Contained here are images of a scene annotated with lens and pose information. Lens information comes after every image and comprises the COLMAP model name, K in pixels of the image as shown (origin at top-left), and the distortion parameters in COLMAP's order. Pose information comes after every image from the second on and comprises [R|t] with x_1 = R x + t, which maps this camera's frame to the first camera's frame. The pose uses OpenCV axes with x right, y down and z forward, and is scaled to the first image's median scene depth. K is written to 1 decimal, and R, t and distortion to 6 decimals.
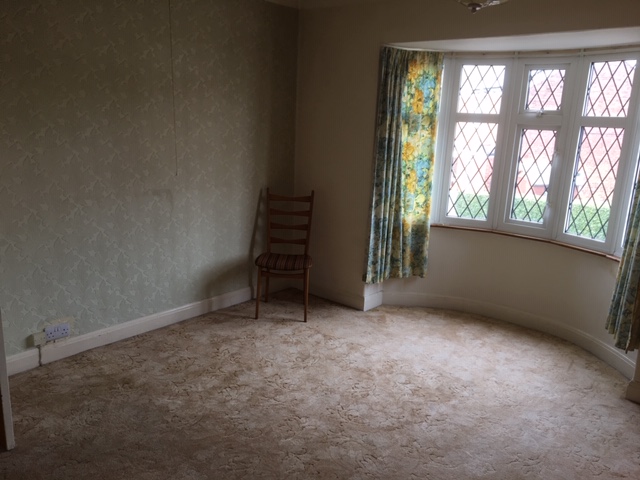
lens RADIAL K [[539.0, 0, 346.3], [0, 539.0, 244.1], [0, 0, 1]] dist [0.040397, -0.046513]
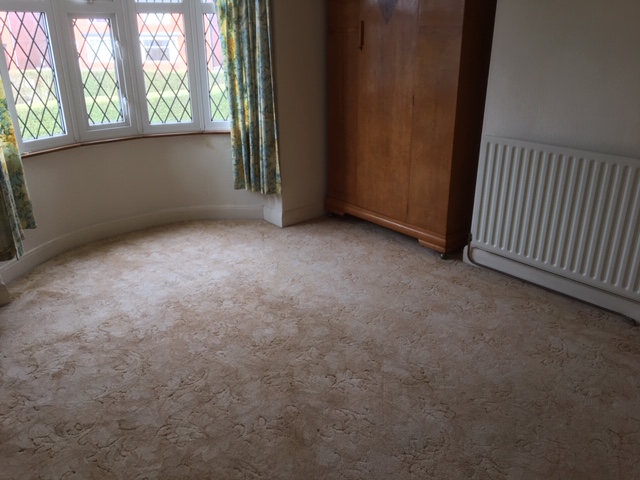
lens RADIAL K [[539.0, 0, 319.8], [0, 539.0, 237.8], [0, 0, 1]] dist [0.040397, -0.046513]
pose [[0.155822, -0.406120, 0.900437, -0.564478], [0.223921, 0.902363, 0.368239, -0.134694], [-0.962070, 0.144247, 0.231547, 0.495568]]
